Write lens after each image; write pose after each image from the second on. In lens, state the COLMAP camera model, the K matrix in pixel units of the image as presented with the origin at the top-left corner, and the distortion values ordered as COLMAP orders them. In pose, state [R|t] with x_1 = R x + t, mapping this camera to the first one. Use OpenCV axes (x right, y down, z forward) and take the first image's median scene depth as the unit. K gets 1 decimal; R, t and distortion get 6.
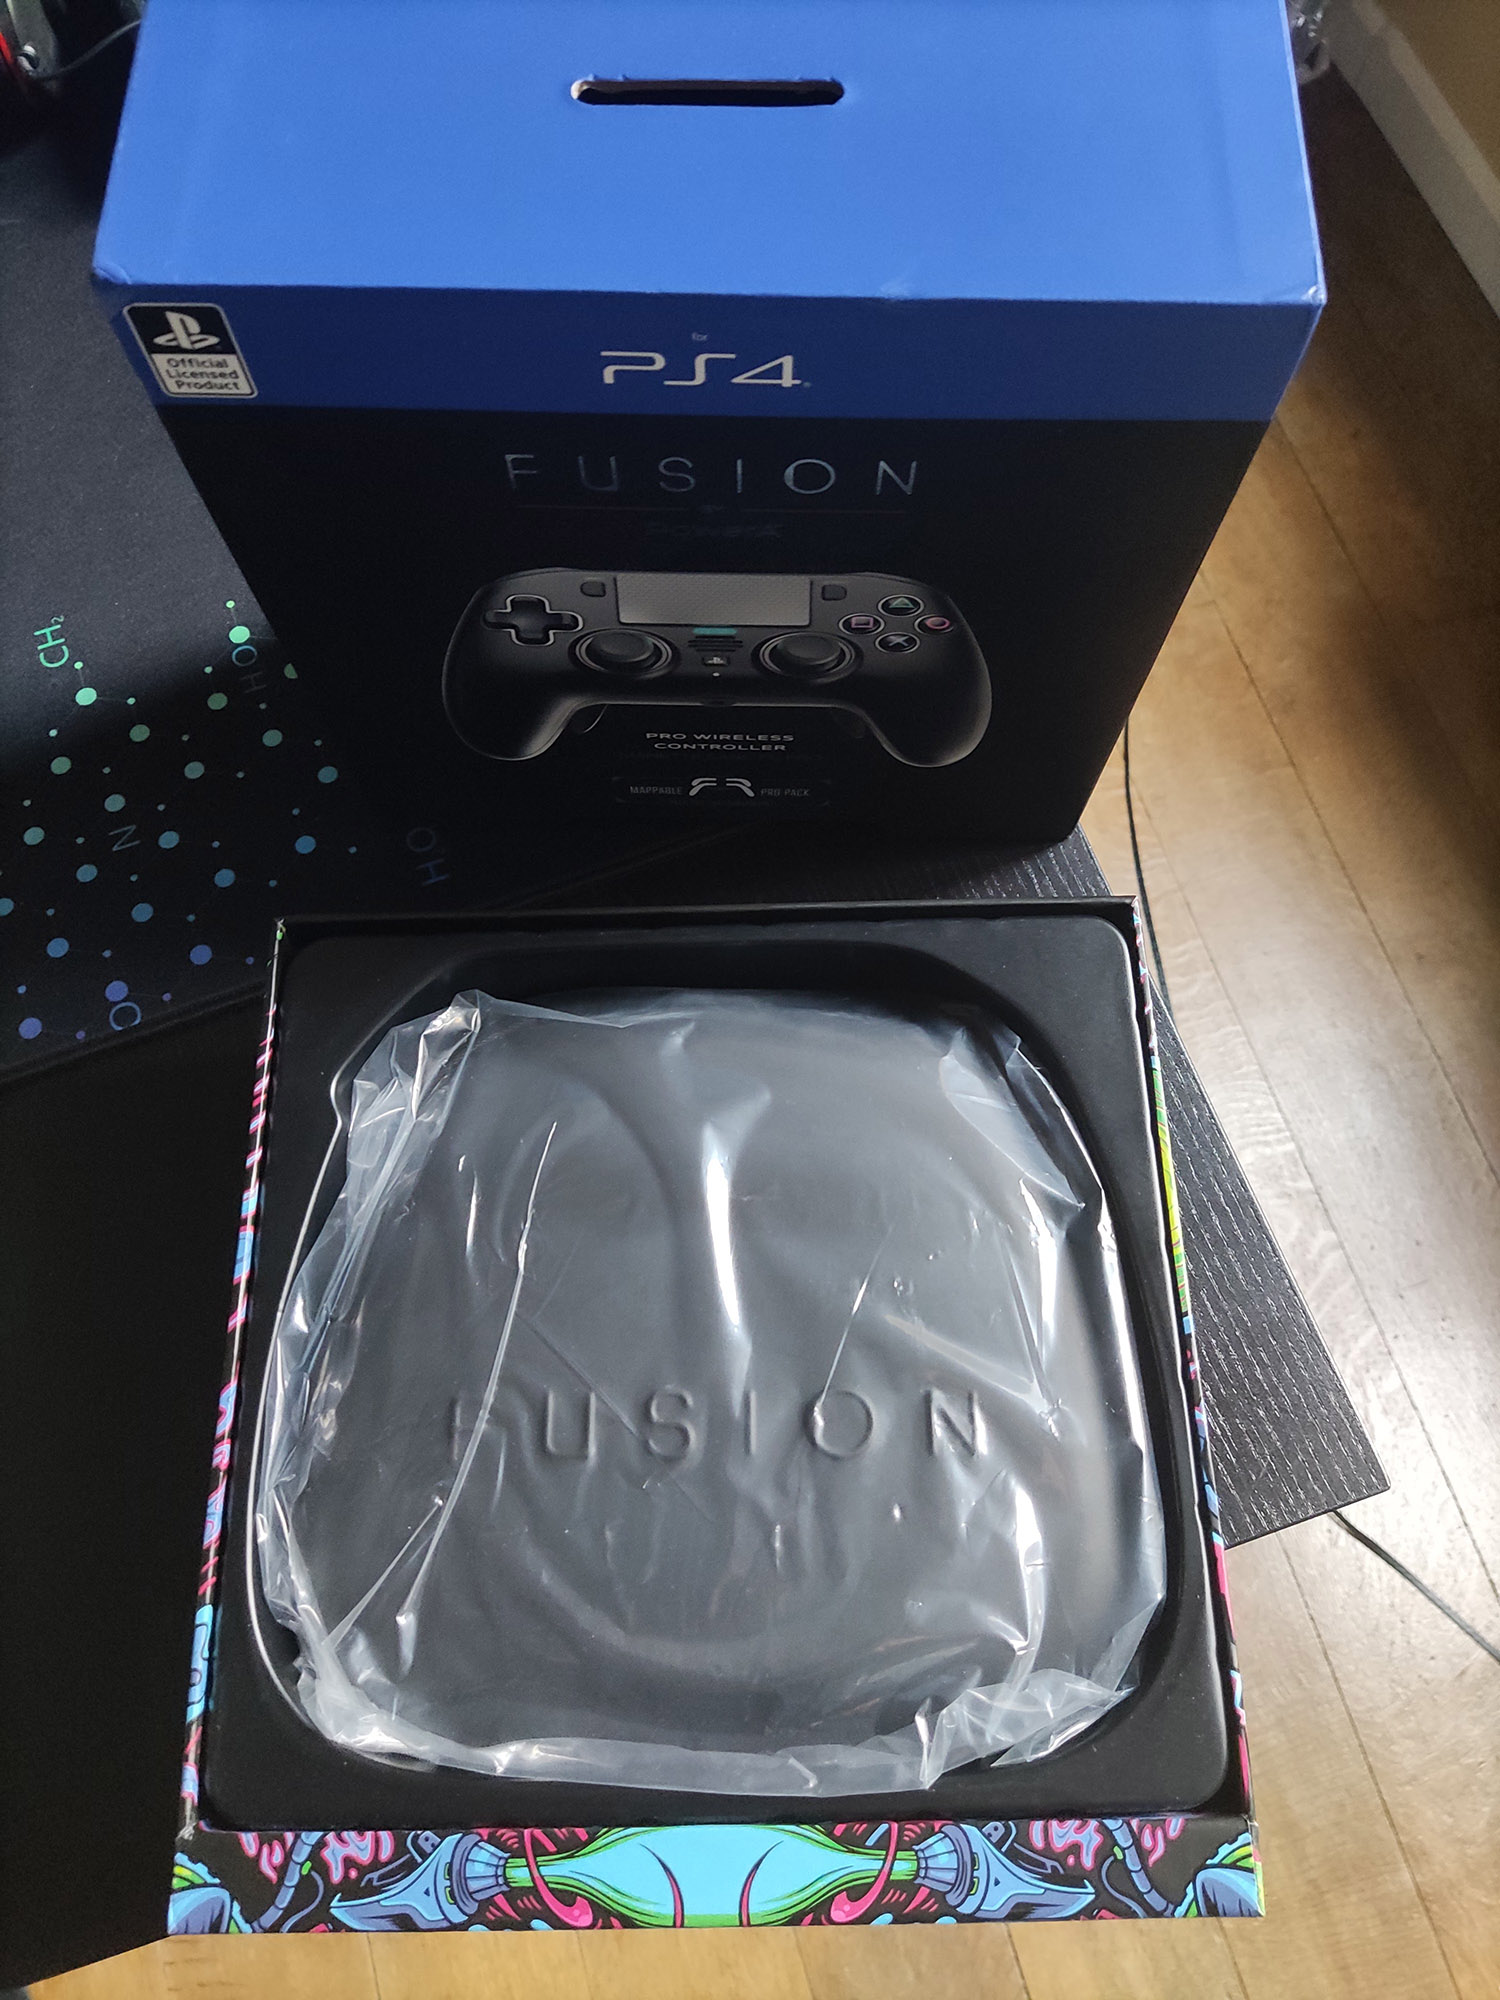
lens RADIAL K [[1501.8, 0, 750.0], [0, 1501.8, 1000.0], [0, 0, 1]] dist [0.101037, -0.159090]
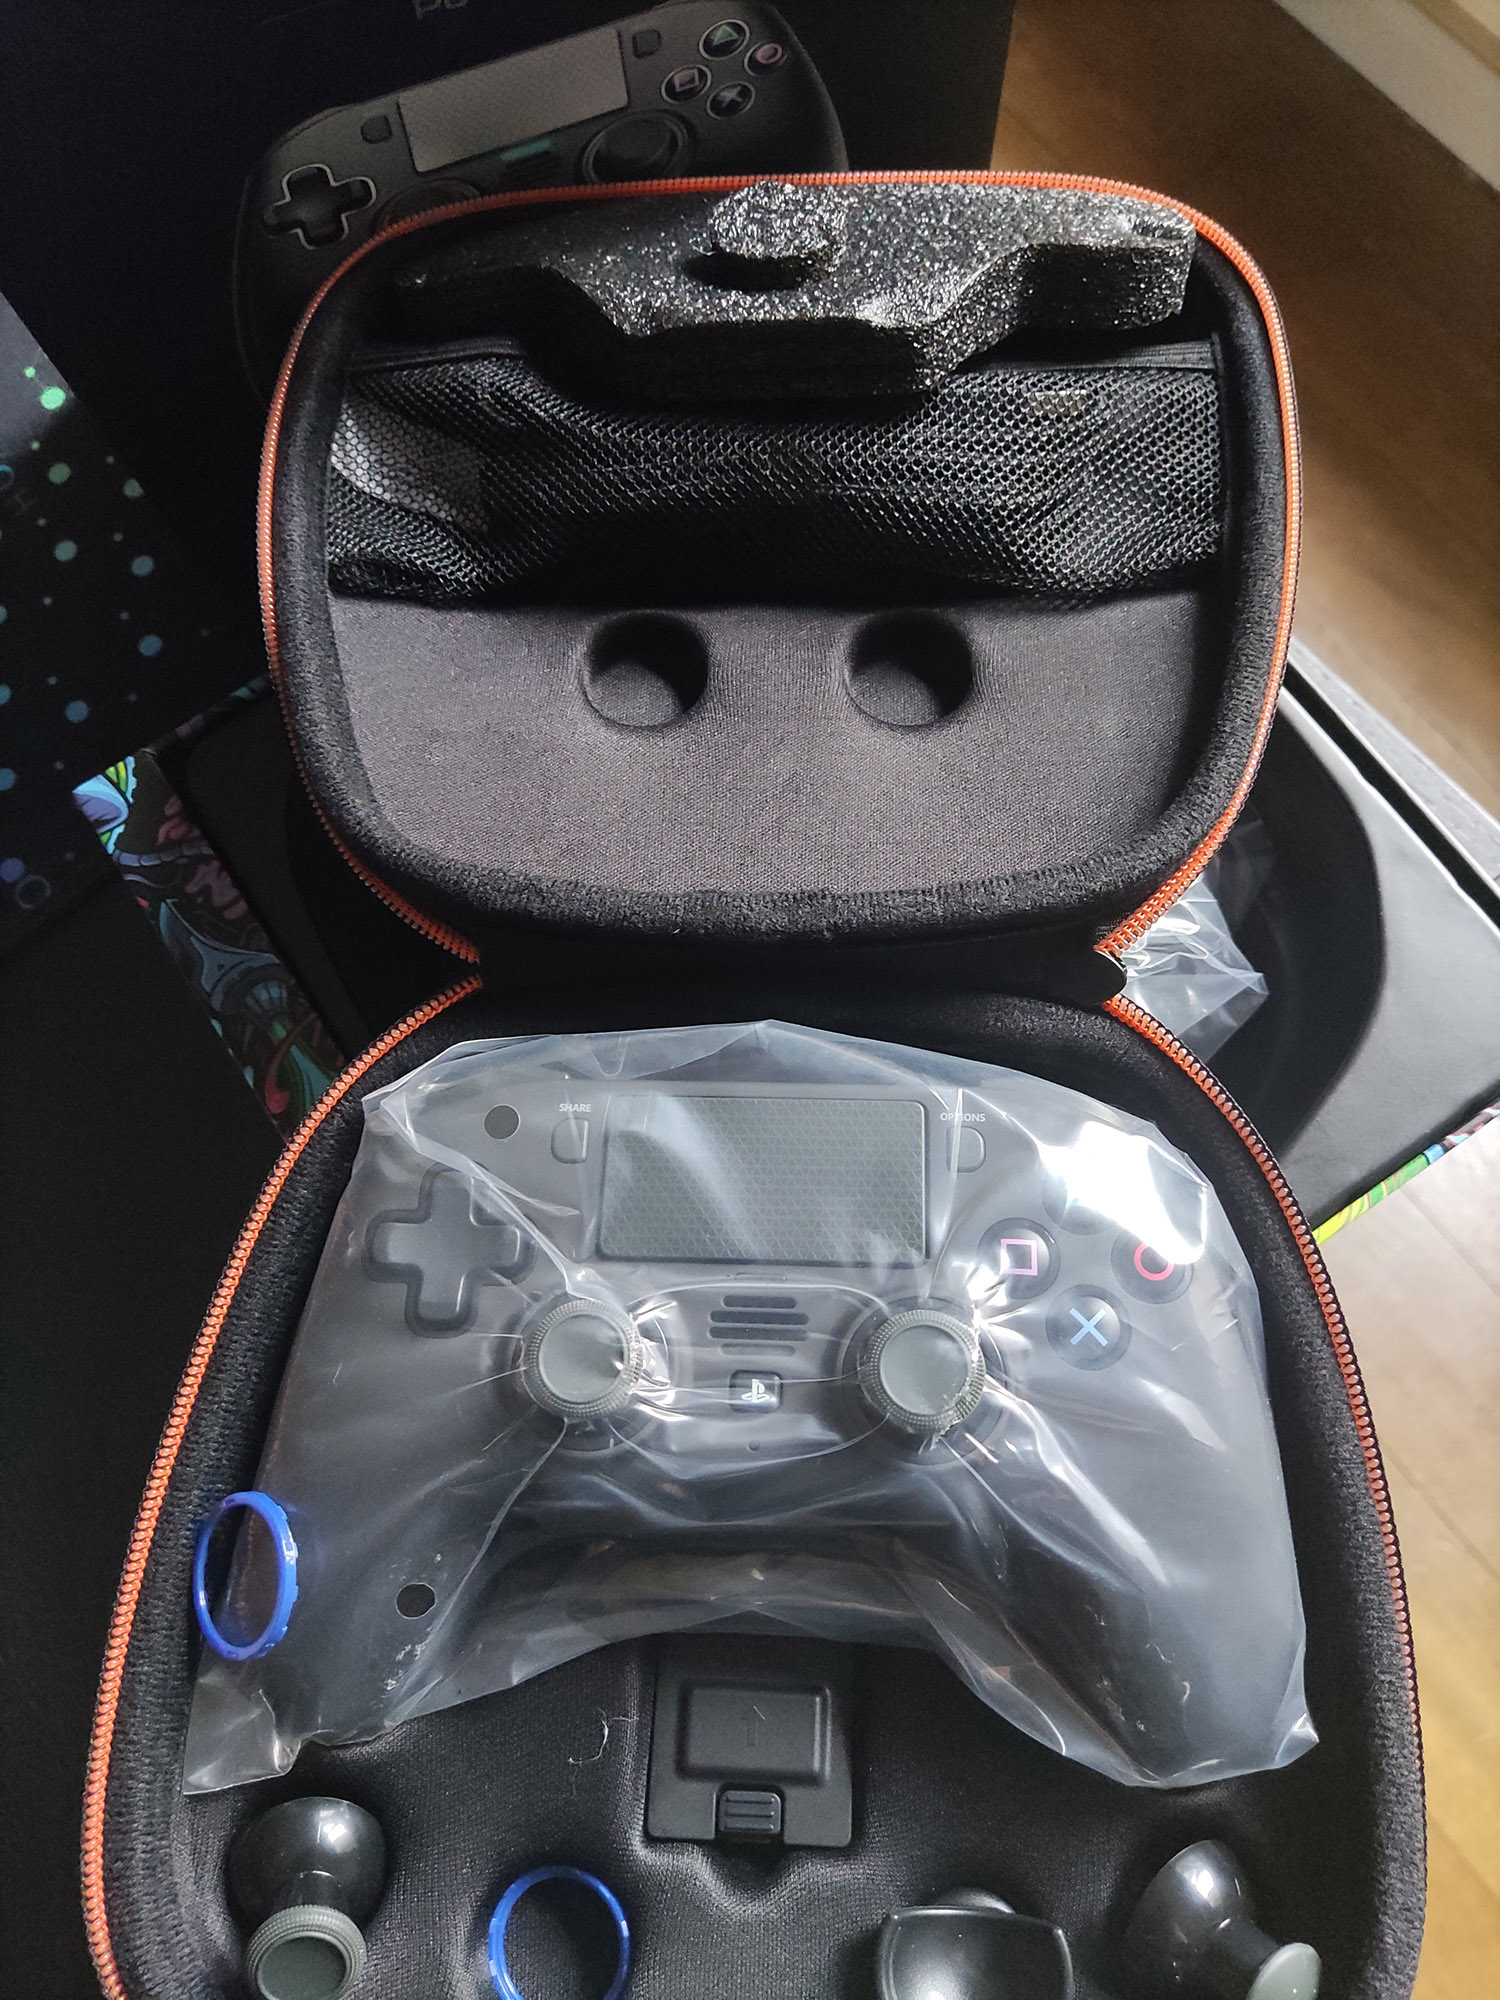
lens RADIAL K [[1520.5, 0, 750.0], [0, 1520.5, 1000.0], [0, 0, 1]] dist [0.099789, -0.206226]
pose [[0.931111, -0.359273, 0.062889, -0.117046], [0.353217, 0.931192, 0.090109, 0.147587], [-0.090936, -0.061688, 0.993944, 0.091548]]
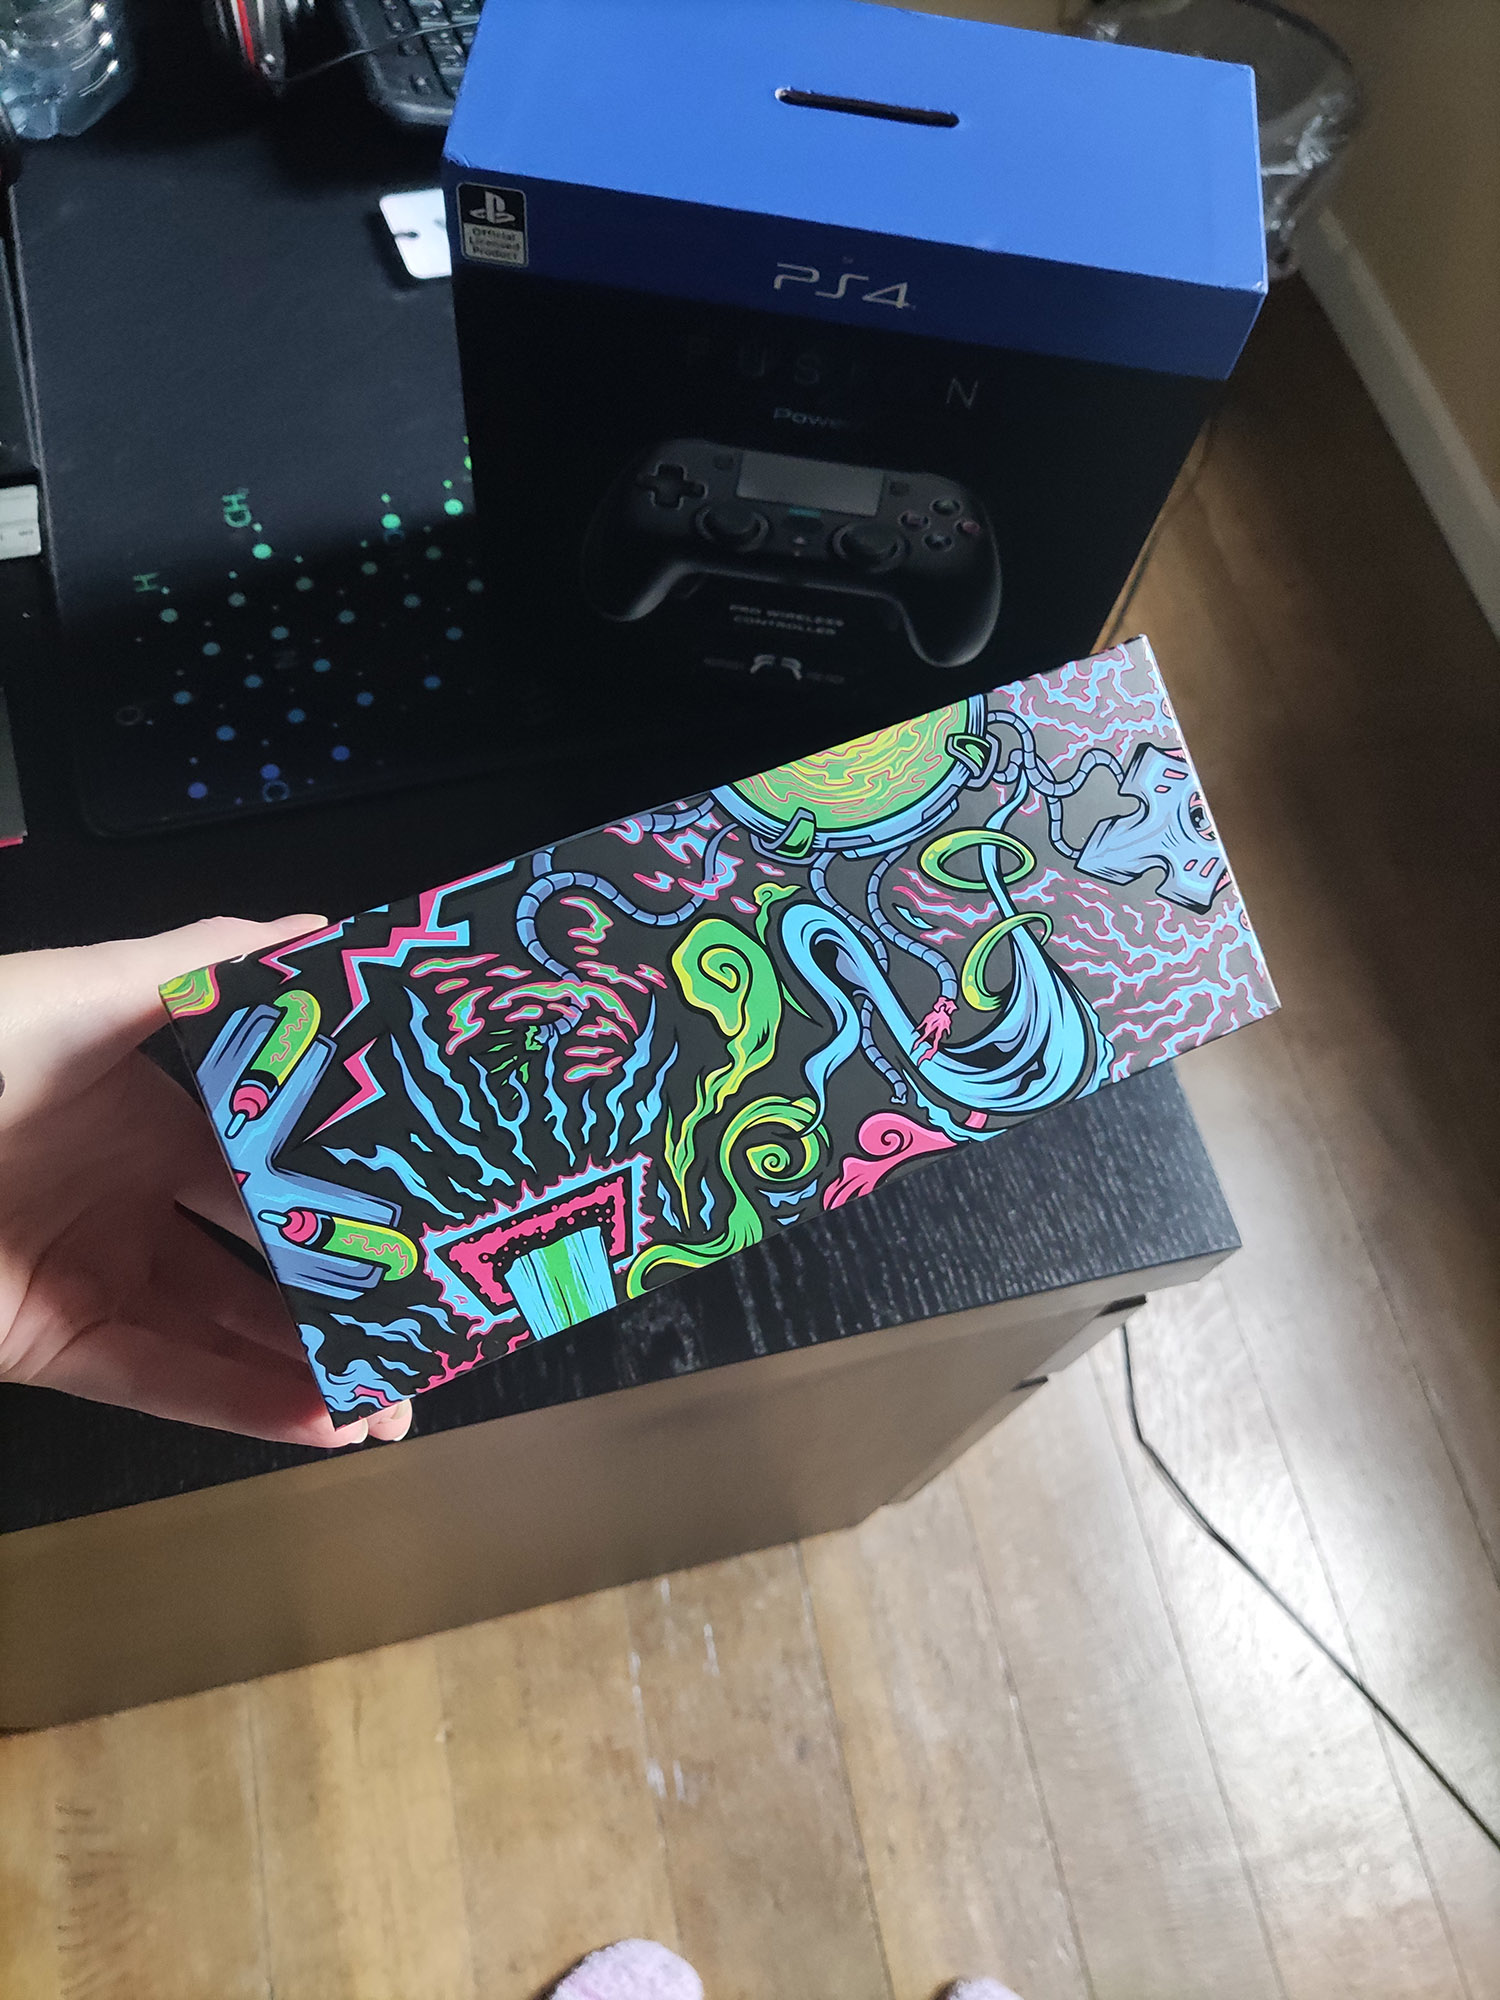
lens RADIAL K [[1510.9, 0, 750.0], [0, 1510.9, 1000.0], [0, 0, 1]] dist [0.100172, -0.168627]
pose [[0.992091, 0.114644, 0.051116, -0.080446], [-0.109529, 0.989565, -0.093614, 0.277648], [-0.061315, 0.087275, 0.994296, -0.263337]]
